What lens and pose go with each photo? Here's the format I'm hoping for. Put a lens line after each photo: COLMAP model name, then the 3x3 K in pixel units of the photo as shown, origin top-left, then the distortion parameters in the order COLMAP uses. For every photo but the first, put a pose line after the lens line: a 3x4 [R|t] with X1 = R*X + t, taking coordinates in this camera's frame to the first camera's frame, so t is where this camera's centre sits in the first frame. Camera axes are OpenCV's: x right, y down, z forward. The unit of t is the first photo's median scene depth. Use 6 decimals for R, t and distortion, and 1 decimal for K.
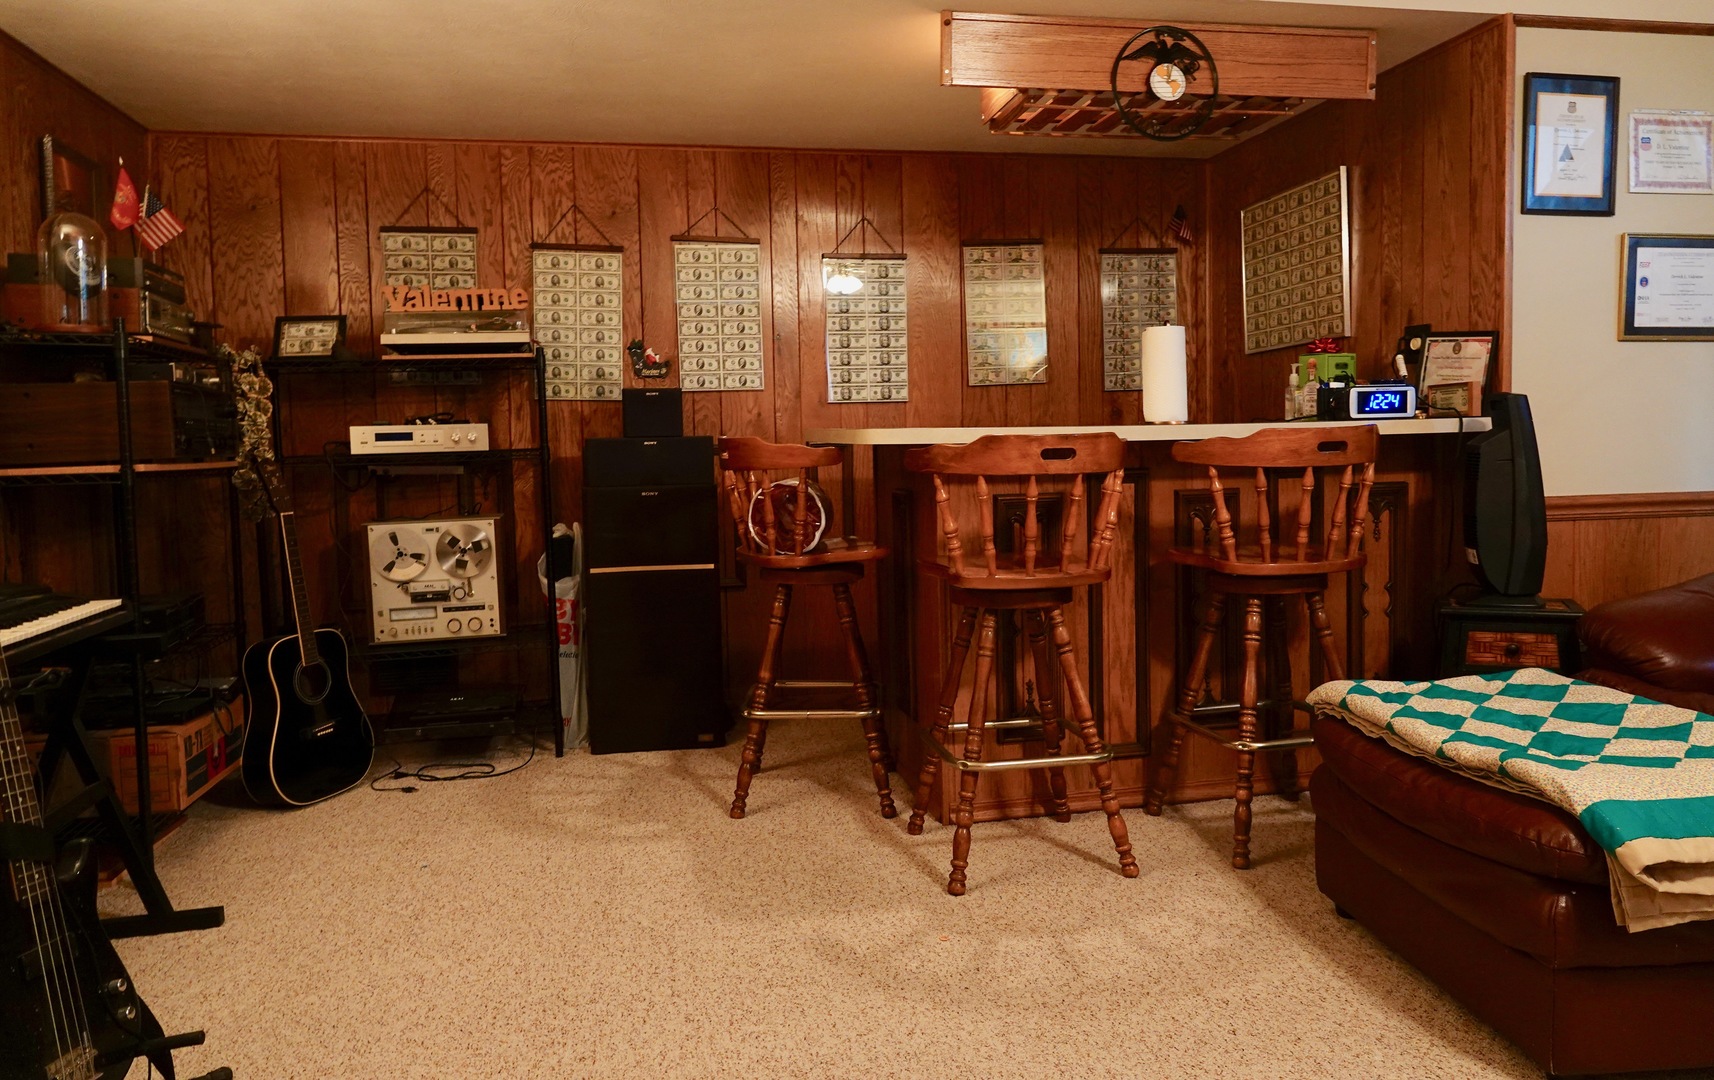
lens RADIAL K [[1192.7, 0, 856.6], [0, 1192.7, 540.7], [0, 0, 1]] dist [0.006036, -0.002855]
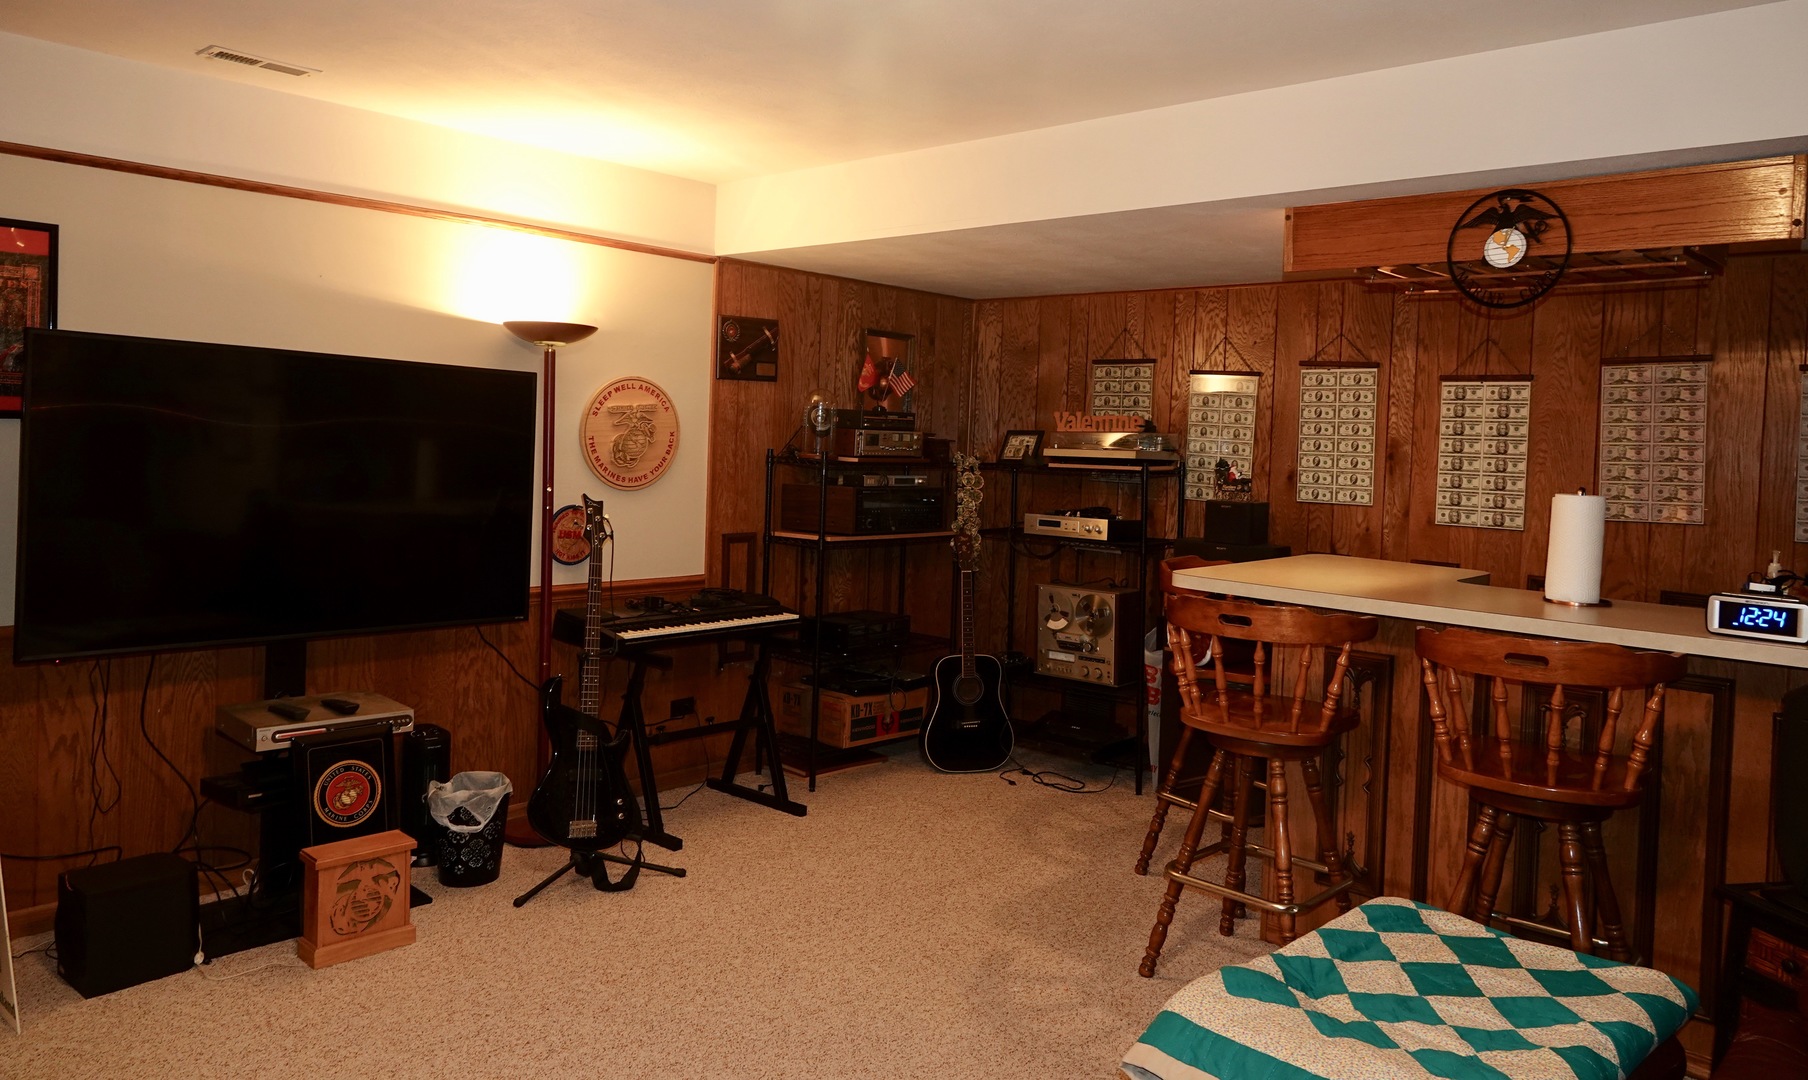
lens RADIAL K [[1277.4, 0, 903.3], [0, 1277.4, 530.6], [0, 0, 1]] dist [-0.003678, -0.001953]
pose [[0.569415, 0.105863, -0.815205, 0.655564], [-0.118599, 0.991878, 0.045965, -0.119030], [0.813450, 0.070510, 0.577346, 0.034720]]
